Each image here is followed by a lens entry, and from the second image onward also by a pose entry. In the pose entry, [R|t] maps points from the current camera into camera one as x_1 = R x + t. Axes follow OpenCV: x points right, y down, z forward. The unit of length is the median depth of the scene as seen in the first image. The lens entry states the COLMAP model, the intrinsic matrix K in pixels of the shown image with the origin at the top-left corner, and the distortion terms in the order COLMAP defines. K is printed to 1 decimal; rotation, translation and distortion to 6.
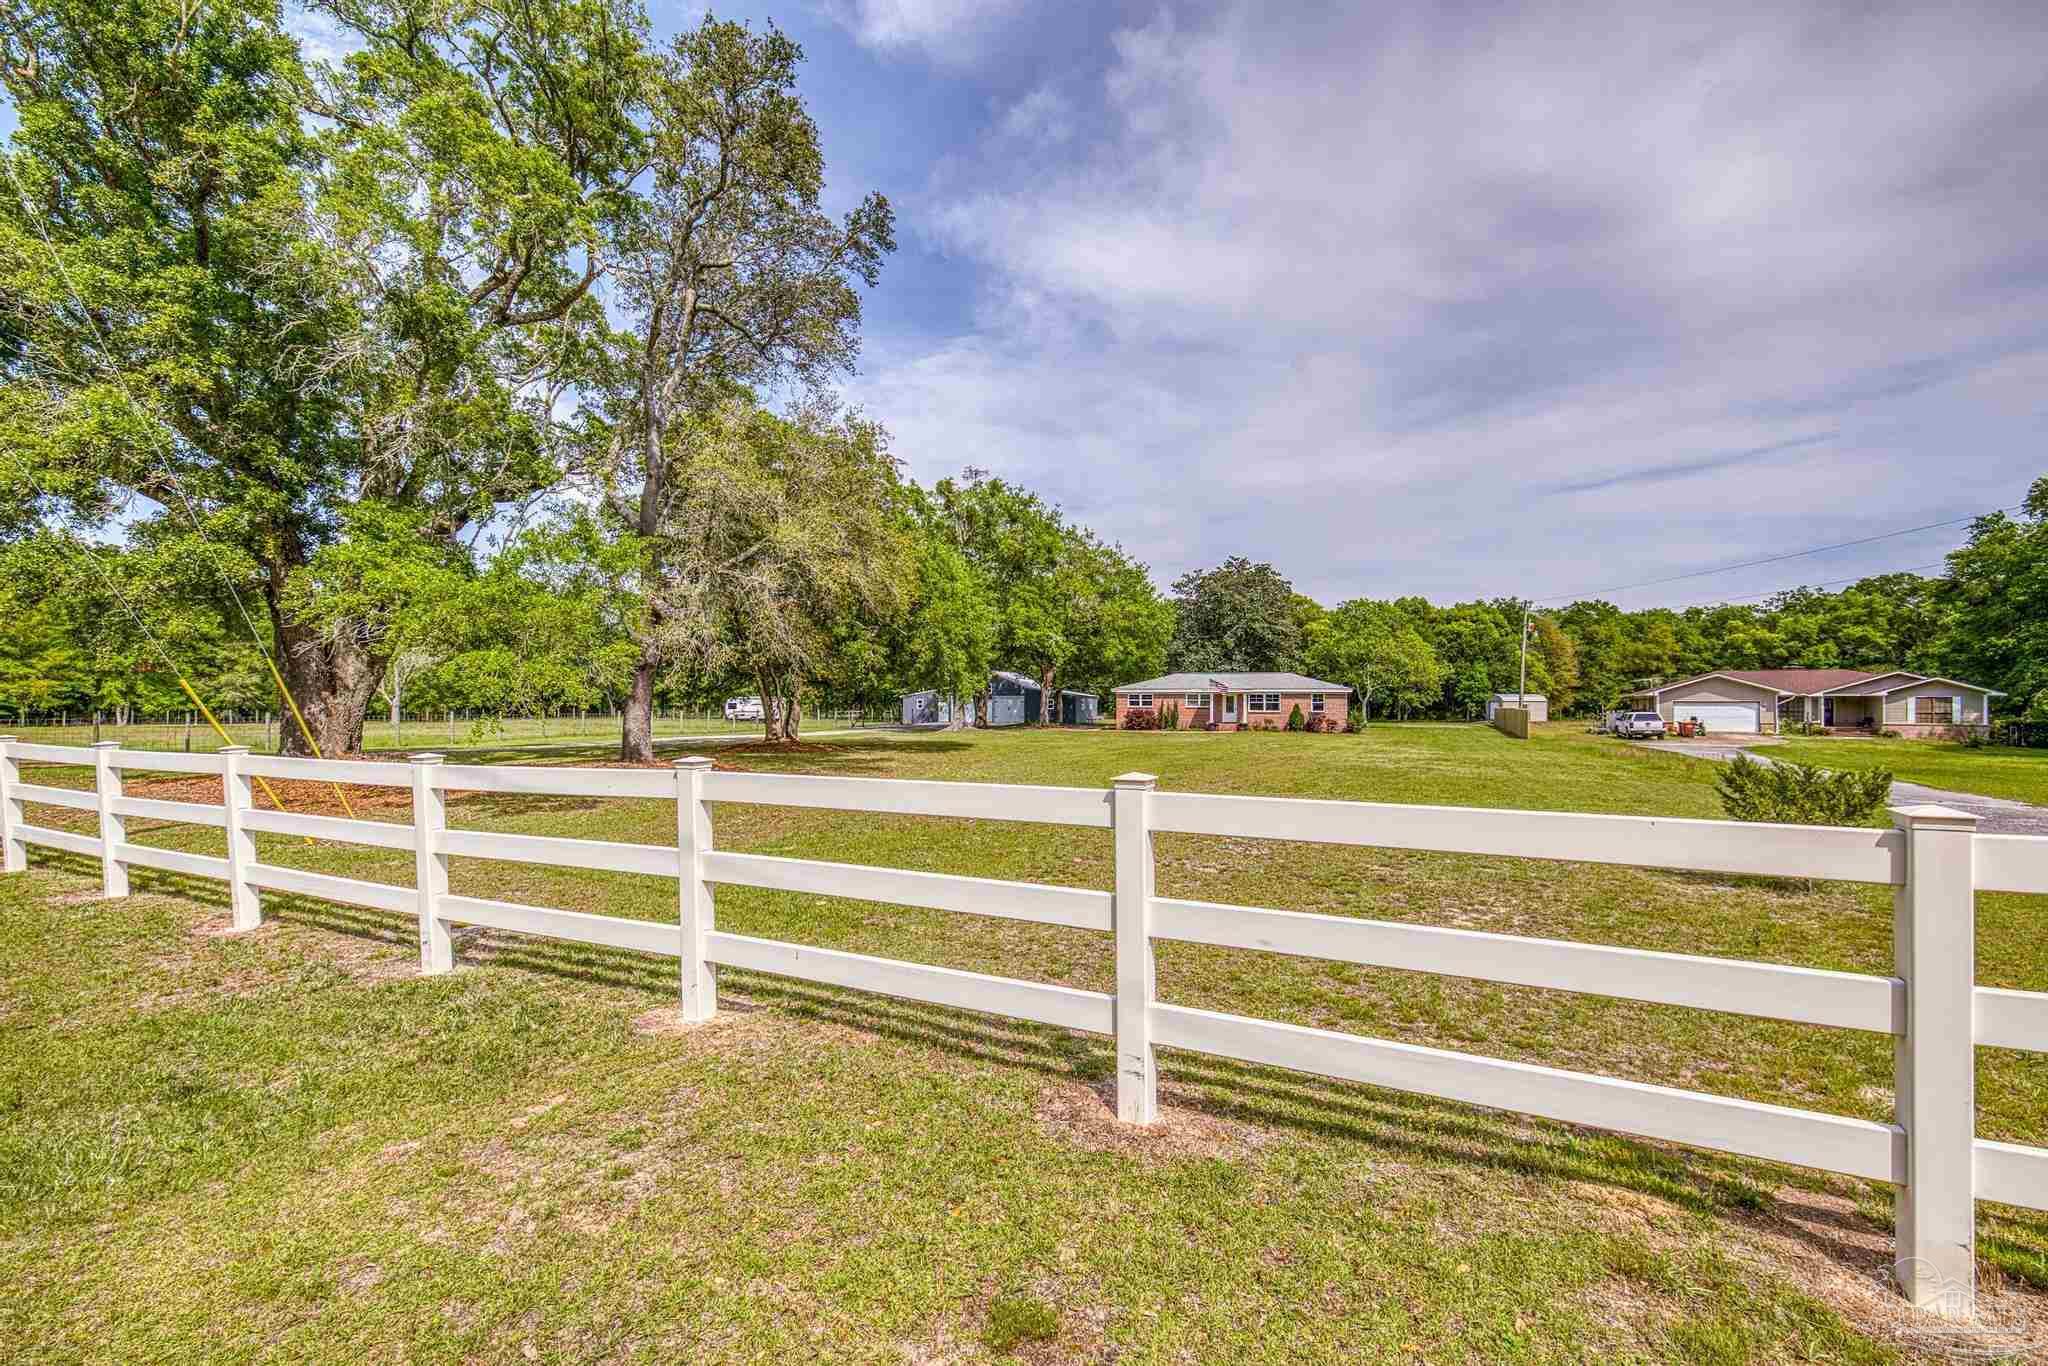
lens RADIAL K [[910.7, 0, 1021.5], [0, 910.7, 690.1], [0, 0, 1]] dist [0.002807, 0.001503]
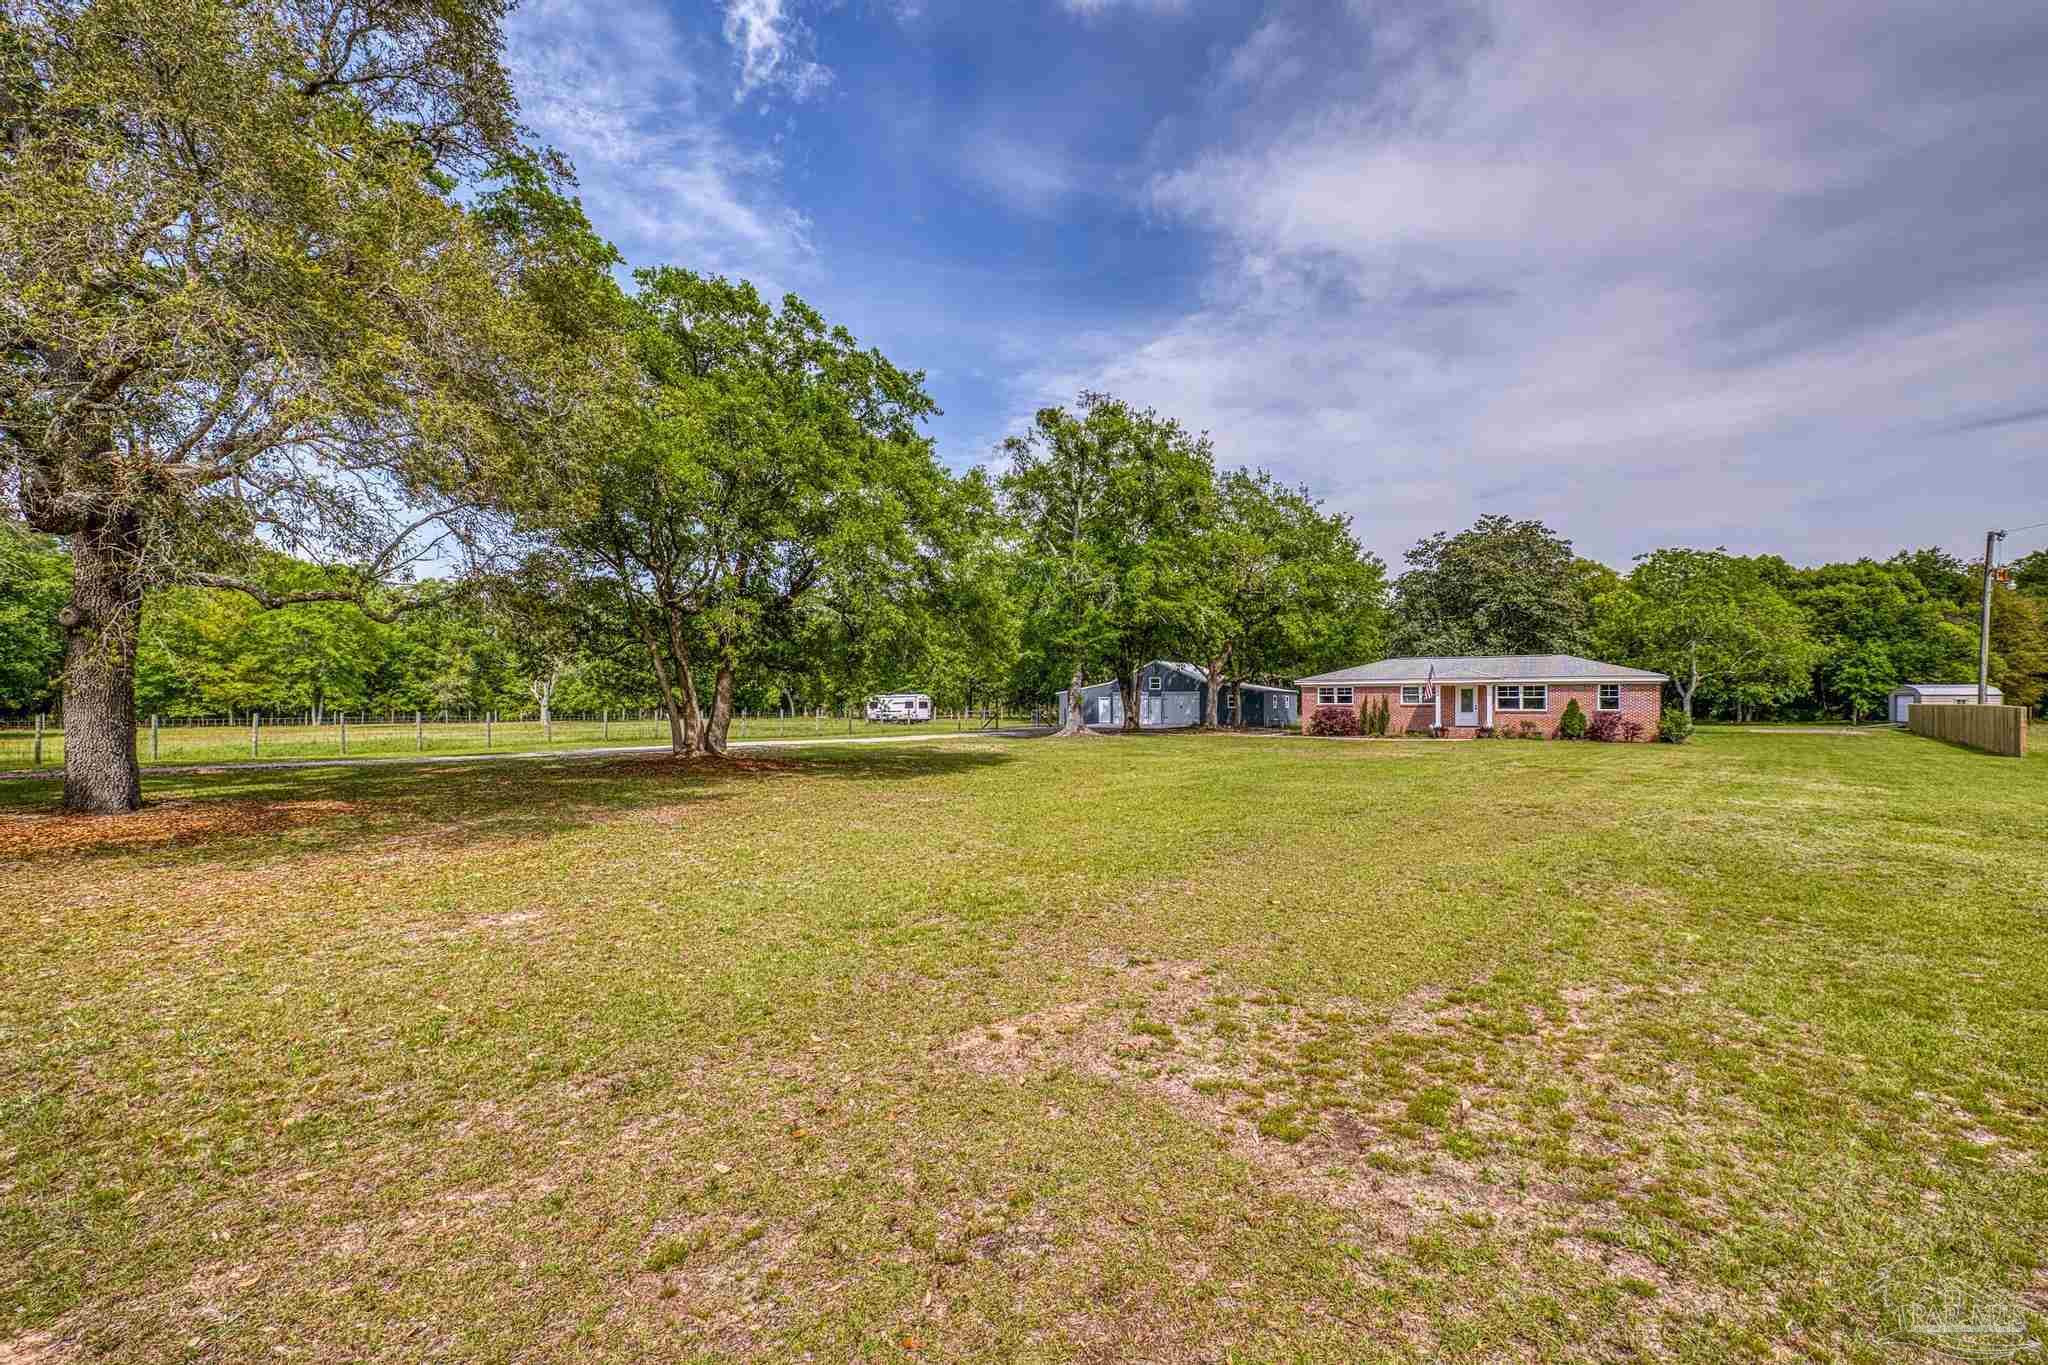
lens RADIAL K [[910.7, 0, 1004.3], [0, 910.7, 708.9], [0, 0, 1]] dist [0.002807, 0.001503]
pose [[0.962259, -0.001732, -0.272128, 0.050628], [0.007613, 0.999760, 0.020558, 0.003245], [0.272027, -0.021854, 0.962041, 0.146824]]
